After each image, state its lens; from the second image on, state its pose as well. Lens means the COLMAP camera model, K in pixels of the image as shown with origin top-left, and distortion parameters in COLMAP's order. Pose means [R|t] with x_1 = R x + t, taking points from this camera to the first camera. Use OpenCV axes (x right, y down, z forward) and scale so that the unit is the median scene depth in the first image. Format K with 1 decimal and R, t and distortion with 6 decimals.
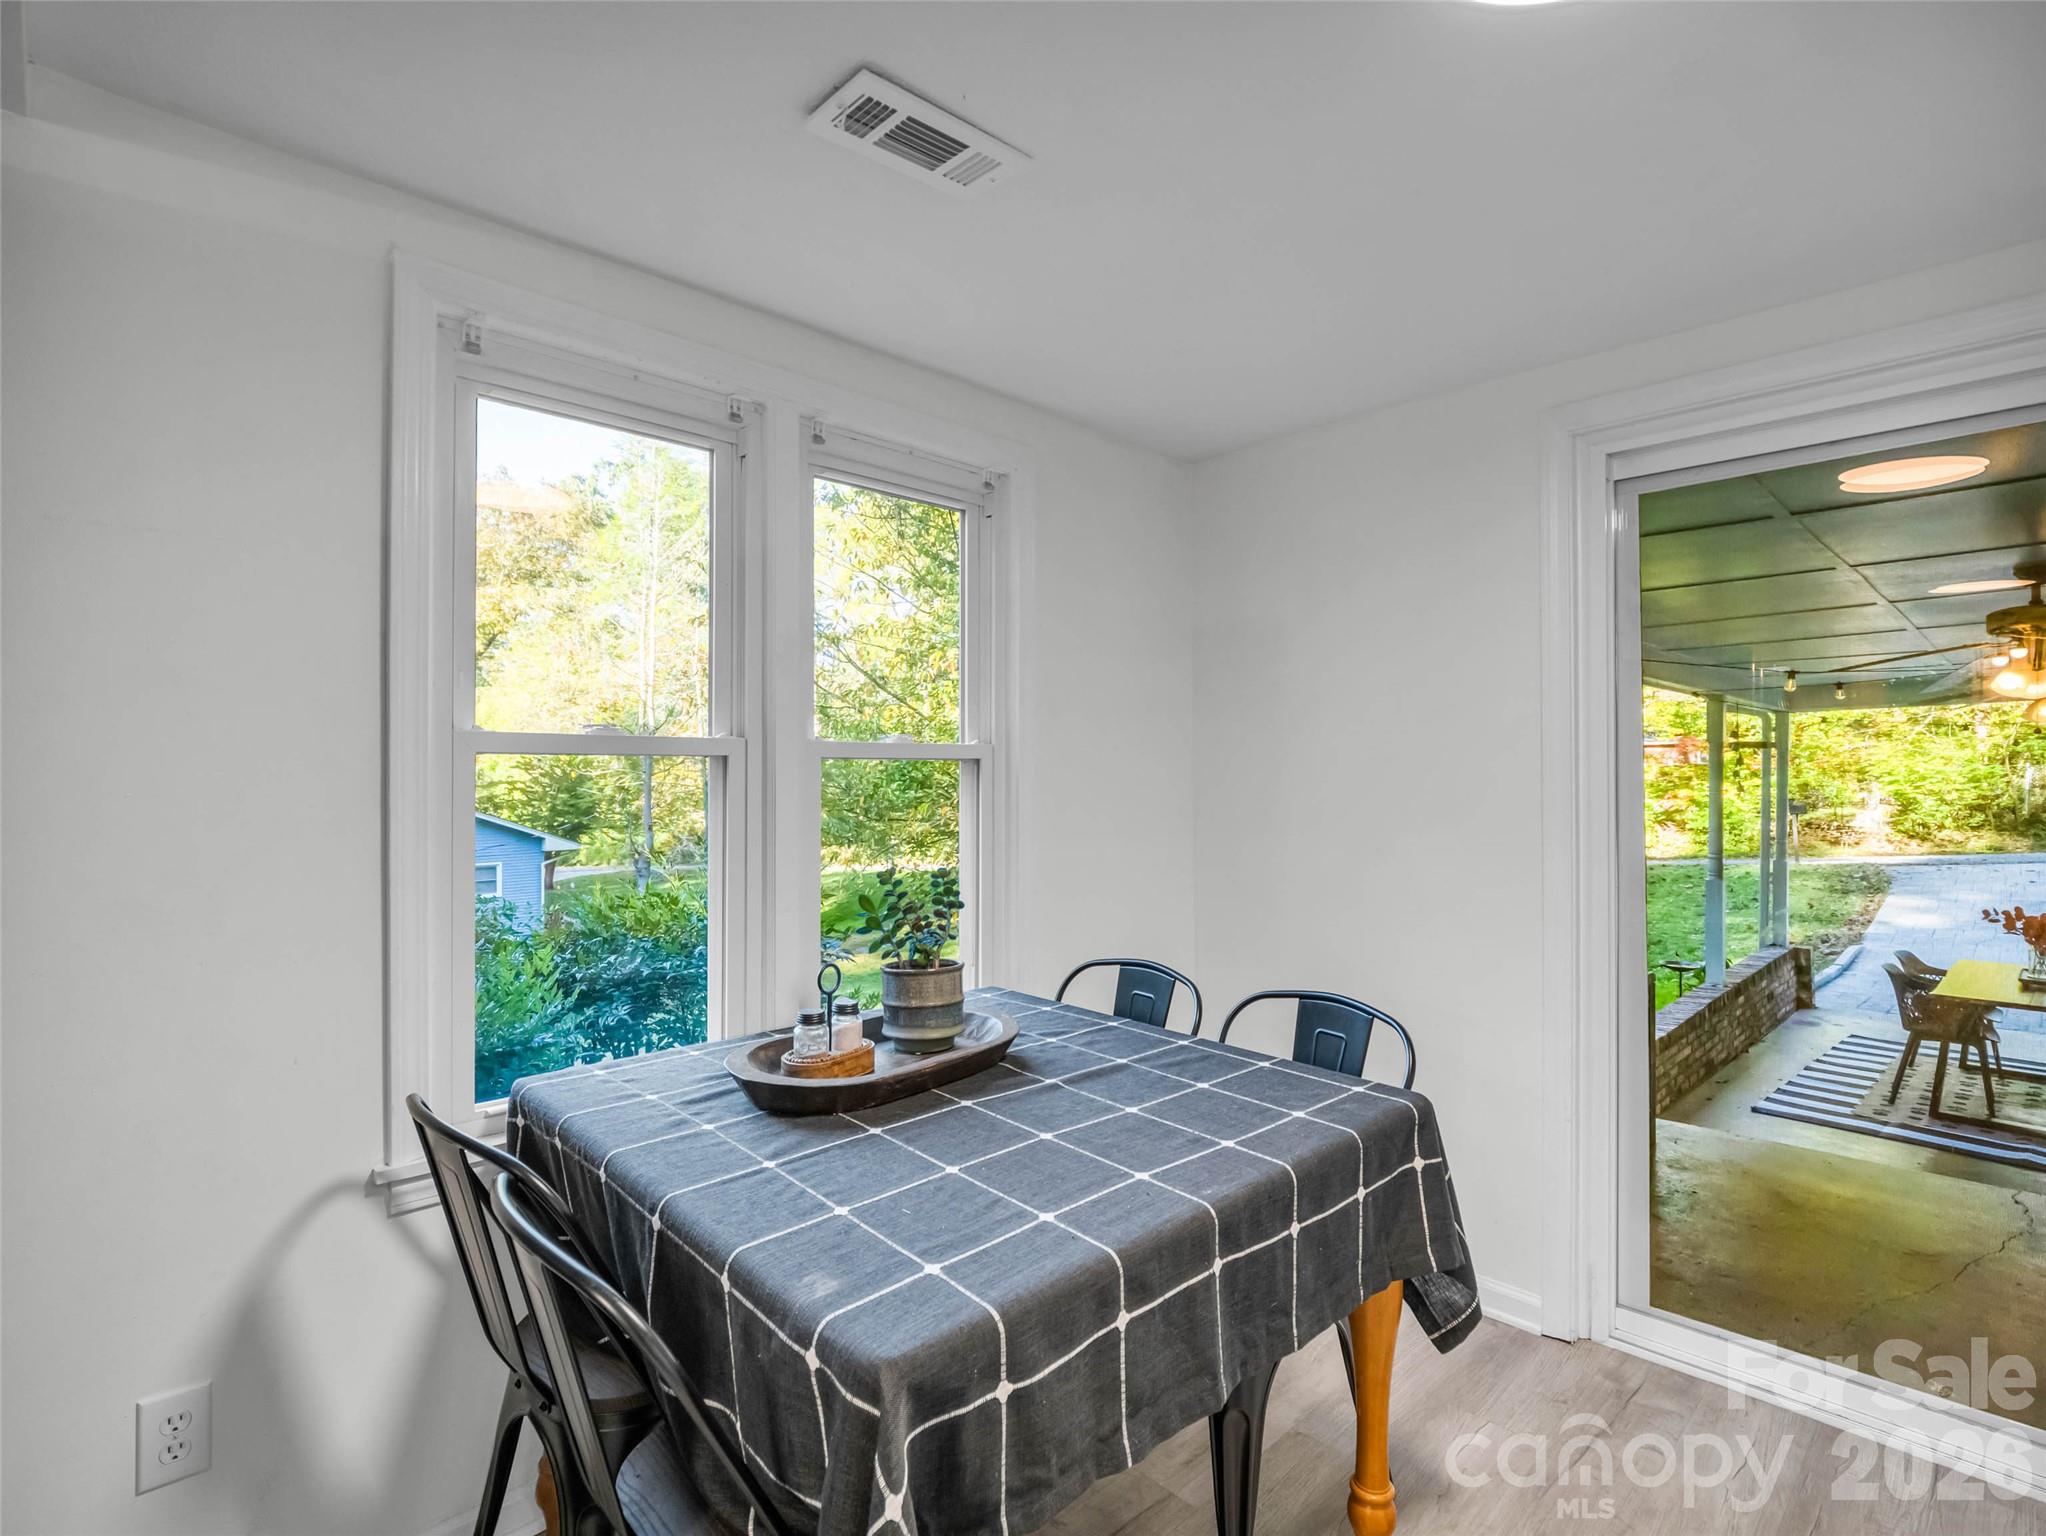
lens RADIAL K [[1005.2, 0, 1007.7], [0, 1005.2, 764.7], [0, 0, 1]] dist [-0.009977, -0.005031]
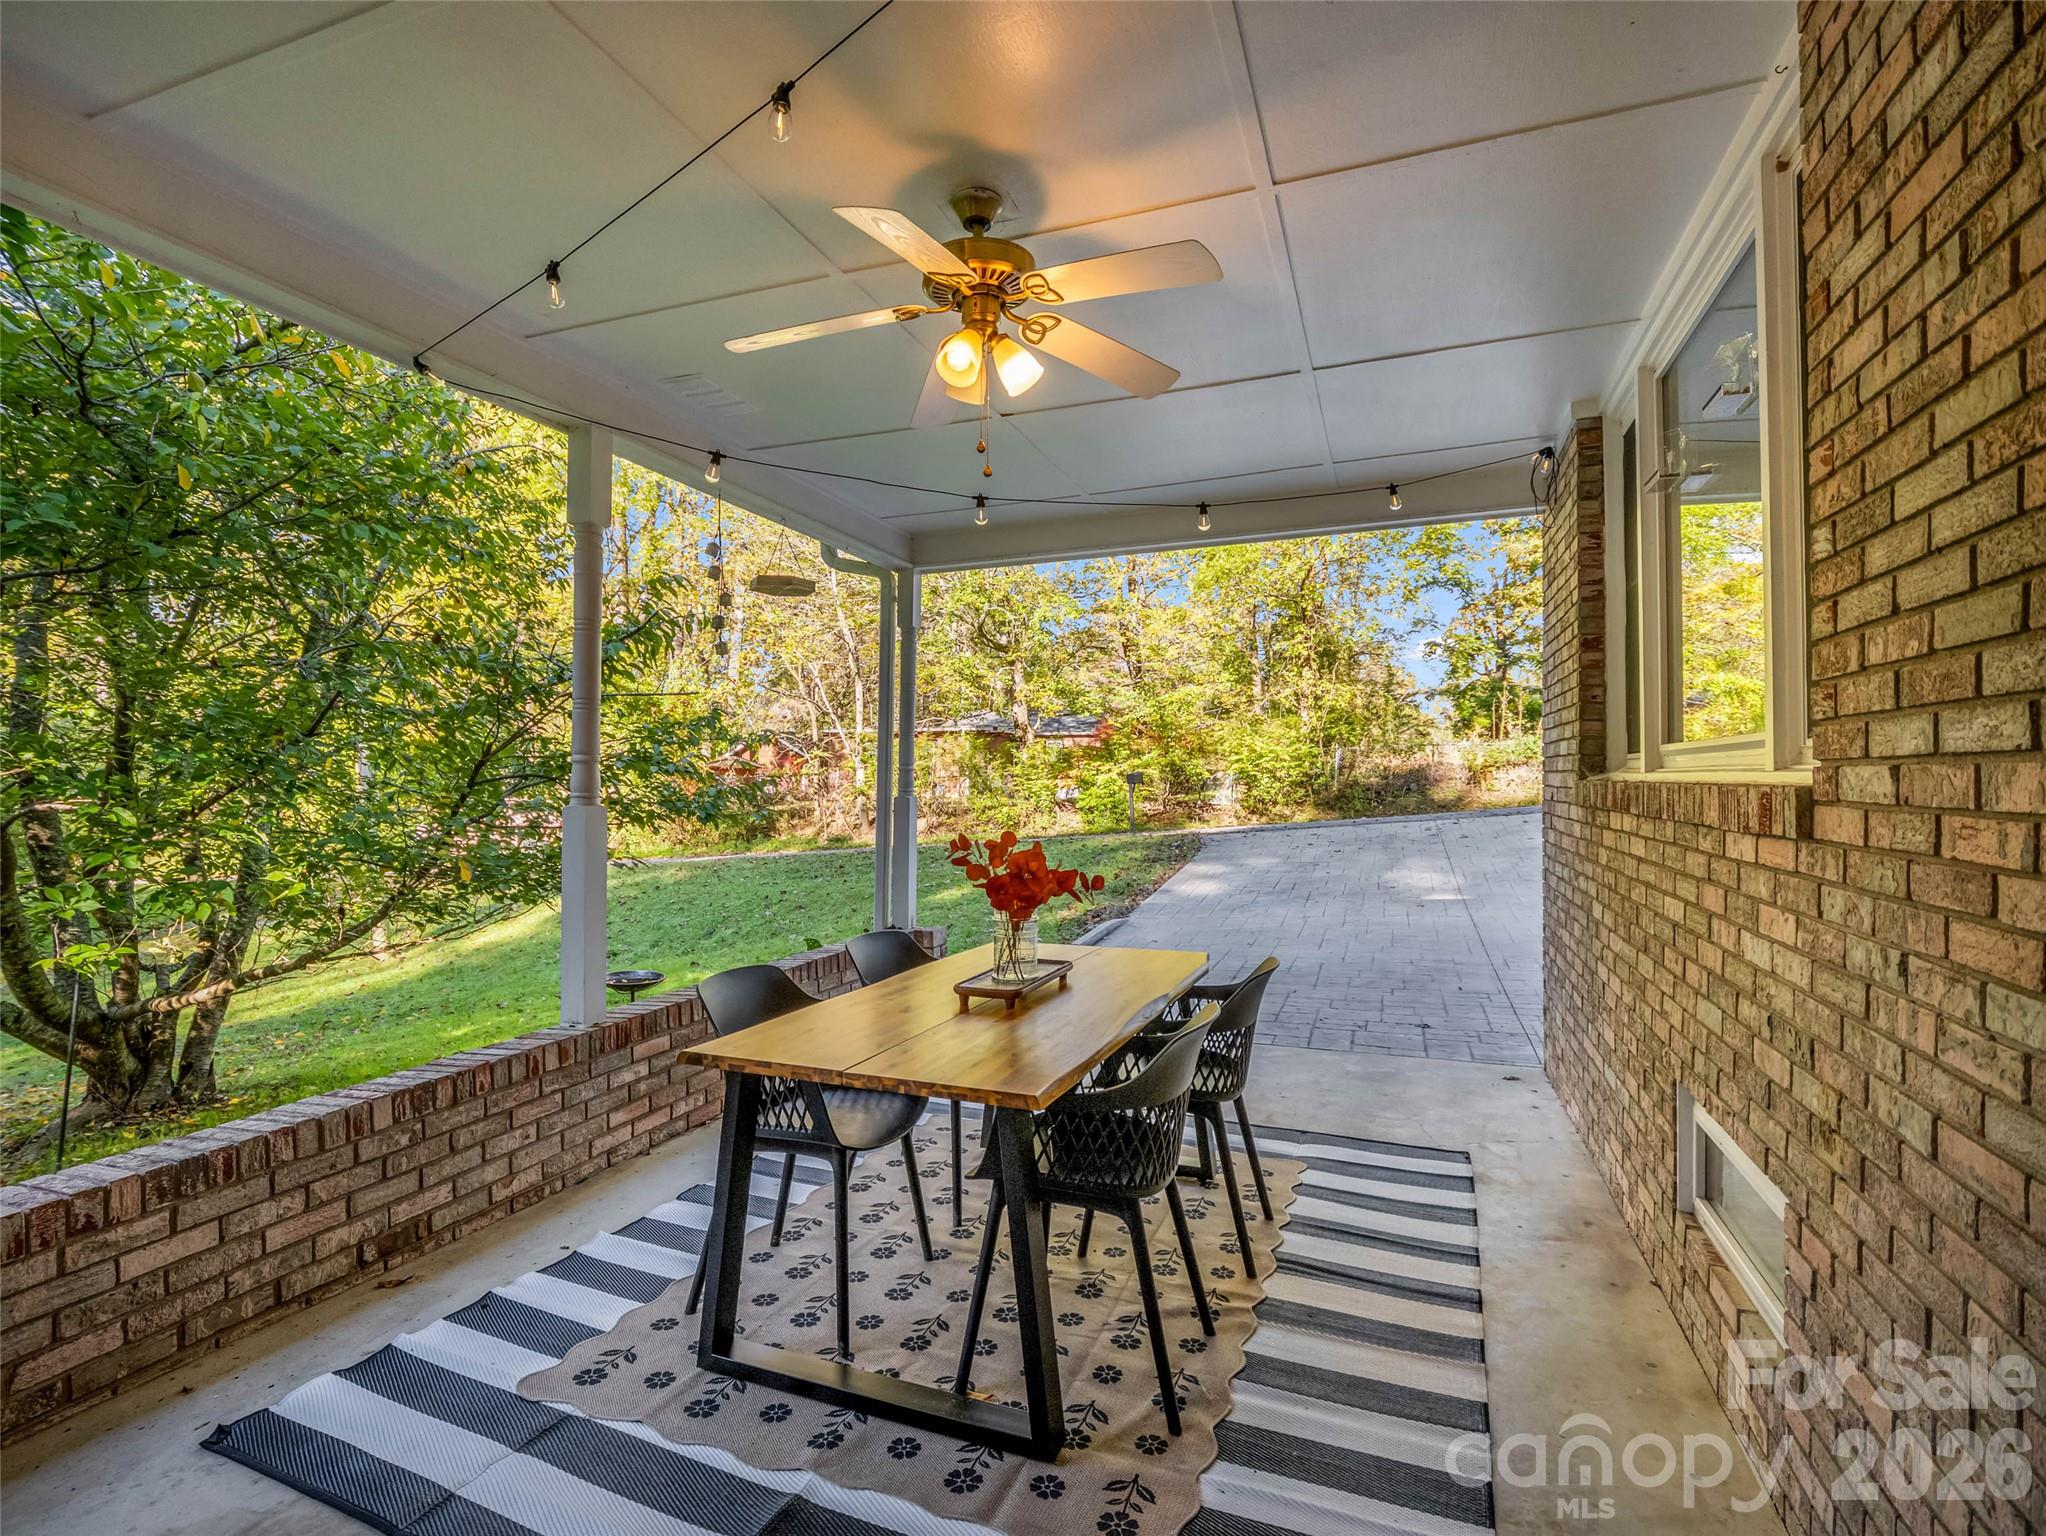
lens RADIAL K [[962.0, 0, 1036.2], [0, 962.0, 757.1], [0, 0, 1]] dist [-0.001383, 0.000015]
pose [[0.899091, 0.015616, 0.437483, 0.246485], [-0.008838, 0.999807, -0.017526, 0.034283], [-0.437672, 0.011891, 0.899056, 0.168396]]
